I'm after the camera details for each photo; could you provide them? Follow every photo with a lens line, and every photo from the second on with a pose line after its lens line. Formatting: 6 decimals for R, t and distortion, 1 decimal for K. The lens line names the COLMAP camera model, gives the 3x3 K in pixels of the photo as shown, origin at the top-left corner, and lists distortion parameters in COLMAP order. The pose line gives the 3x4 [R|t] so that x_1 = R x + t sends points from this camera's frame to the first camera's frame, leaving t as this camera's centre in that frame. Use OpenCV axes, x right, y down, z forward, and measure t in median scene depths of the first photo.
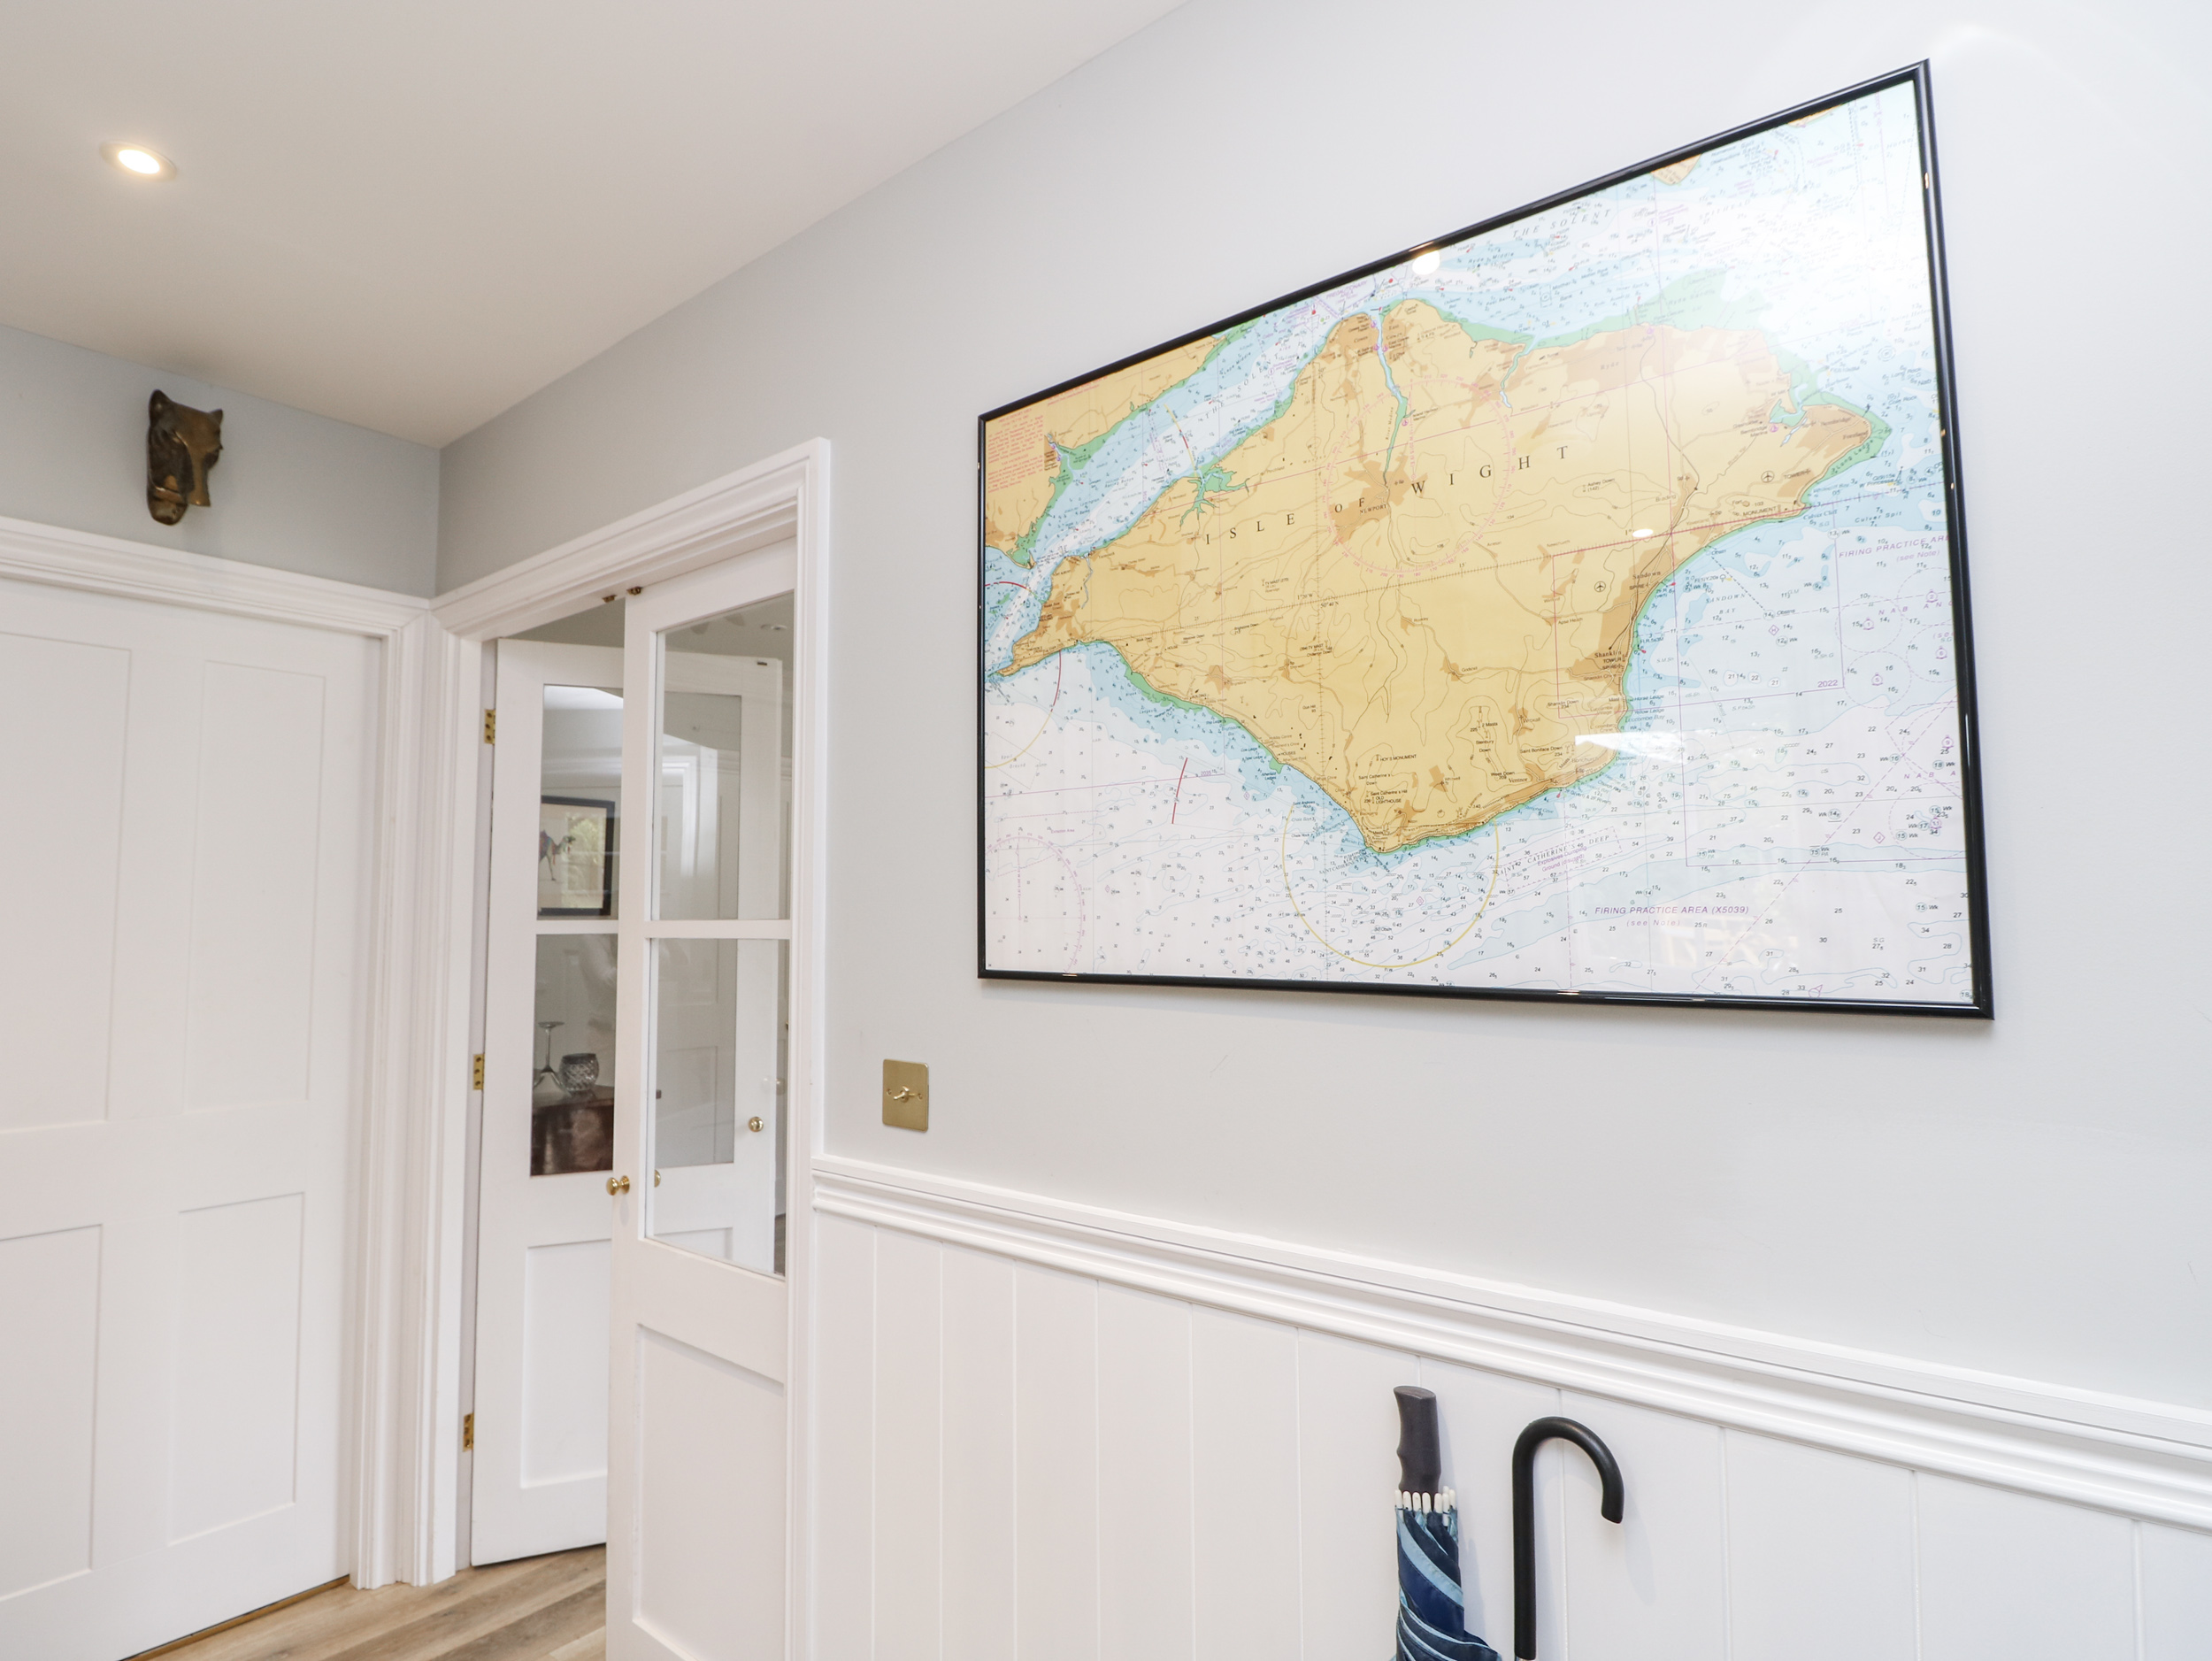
lens RADIAL K [[1152.2, 0, 1088.2], [0, 1152.2, 834.1], [0, 0, 1]] dist [0.002372, -0.015941]
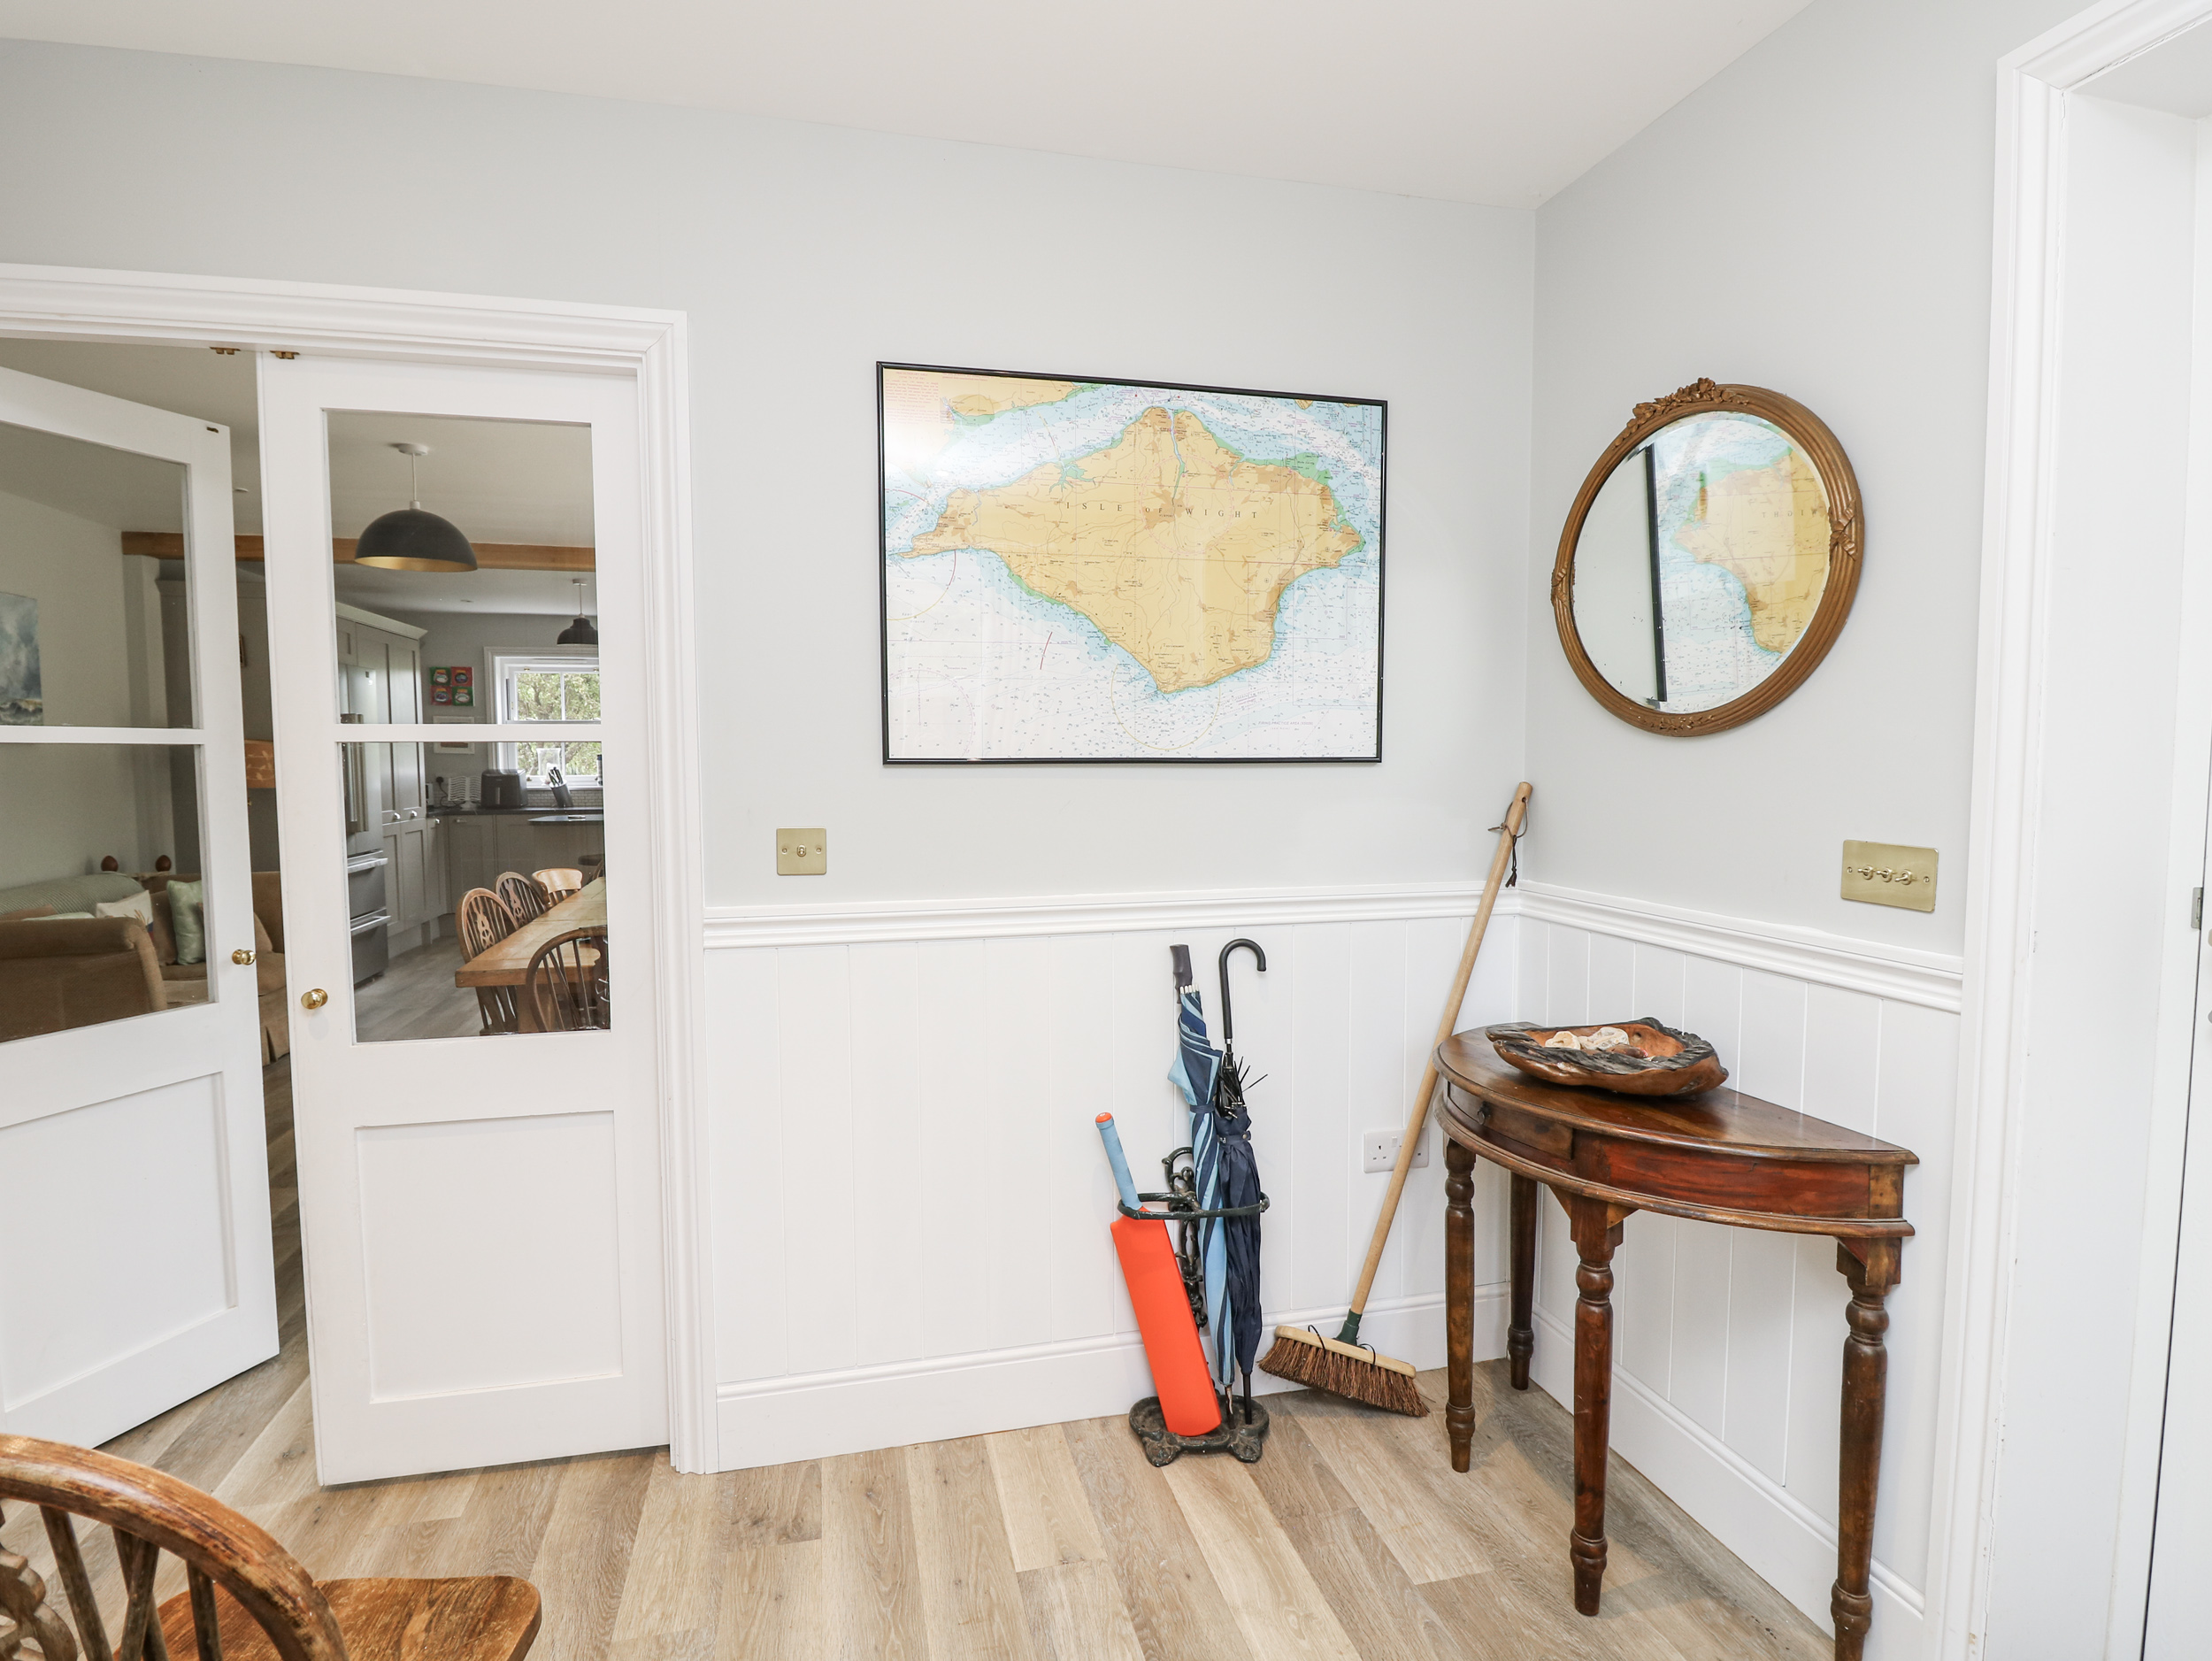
lens RADIAL K [[1152.2, 0, 1088.2], [0, 1152.2, 834.1], [0, 0, 1]] dist [0.002372, -0.015941]
pose [[0.612573, -0.053104, 0.788628, -1.366735], [-0.058230, 0.991997, 0.112030, 0.041168], [-0.788266, -0.114549, 0.604578, -0.136008]]
